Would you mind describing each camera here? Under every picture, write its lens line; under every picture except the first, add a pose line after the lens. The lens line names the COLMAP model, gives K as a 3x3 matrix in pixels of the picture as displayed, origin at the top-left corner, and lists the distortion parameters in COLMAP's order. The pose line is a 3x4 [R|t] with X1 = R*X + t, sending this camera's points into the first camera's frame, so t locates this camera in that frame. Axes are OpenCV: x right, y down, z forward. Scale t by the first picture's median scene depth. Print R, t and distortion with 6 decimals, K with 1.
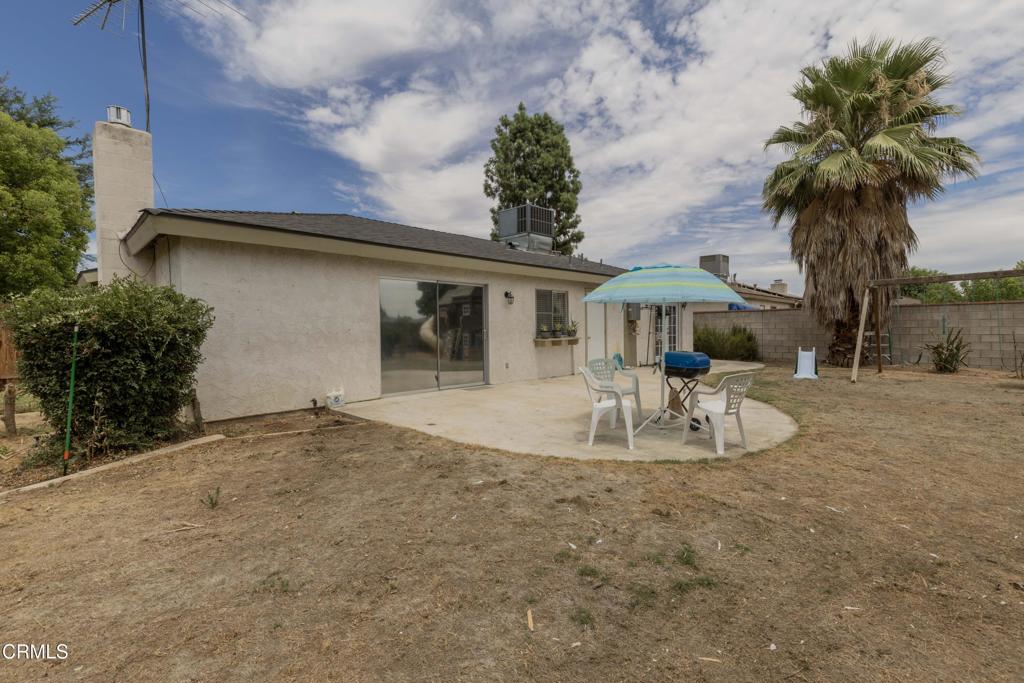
lens RADIAL K [[465.6, 0, 502.0], [0, 465.6, 349.1], [0, 0, 1]] dist [0.004091, 0.000727]
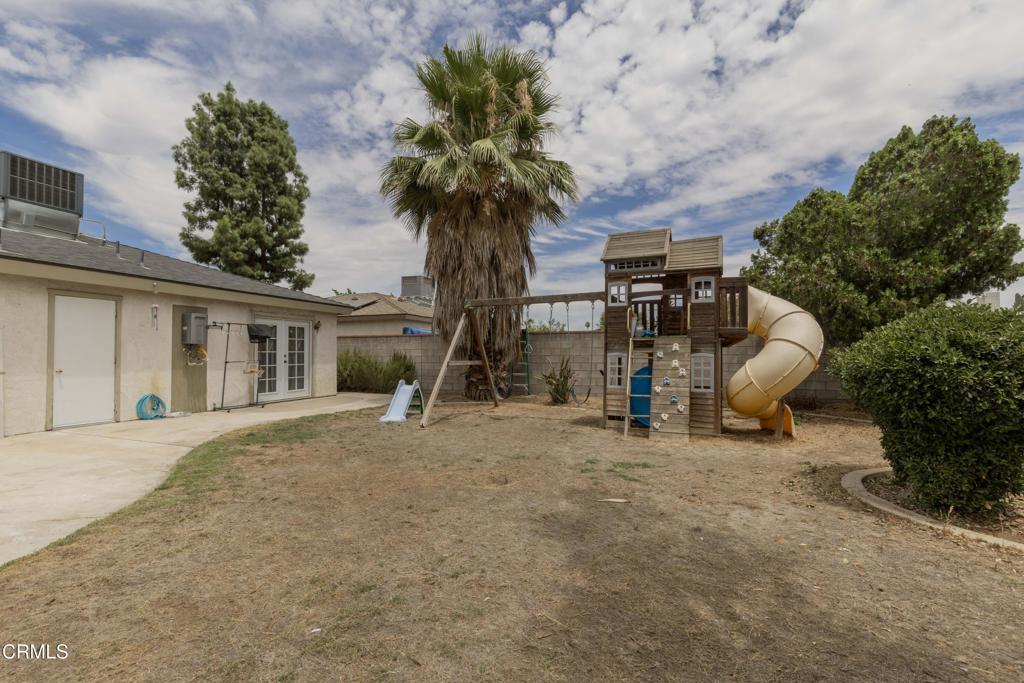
lens RADIAL K [[462.7, 0, 513.6], [0, 462.7, 352.5], [0, 0, 1]] dist [0.003813, -0.000866]
pose [[0.894802, 0.007461, 0.446402, 0.133678], [0.014174, 0.998882, -0.045106, -0.003679], [-0.446239, 0.046688, 0.893695, 0.059730]]
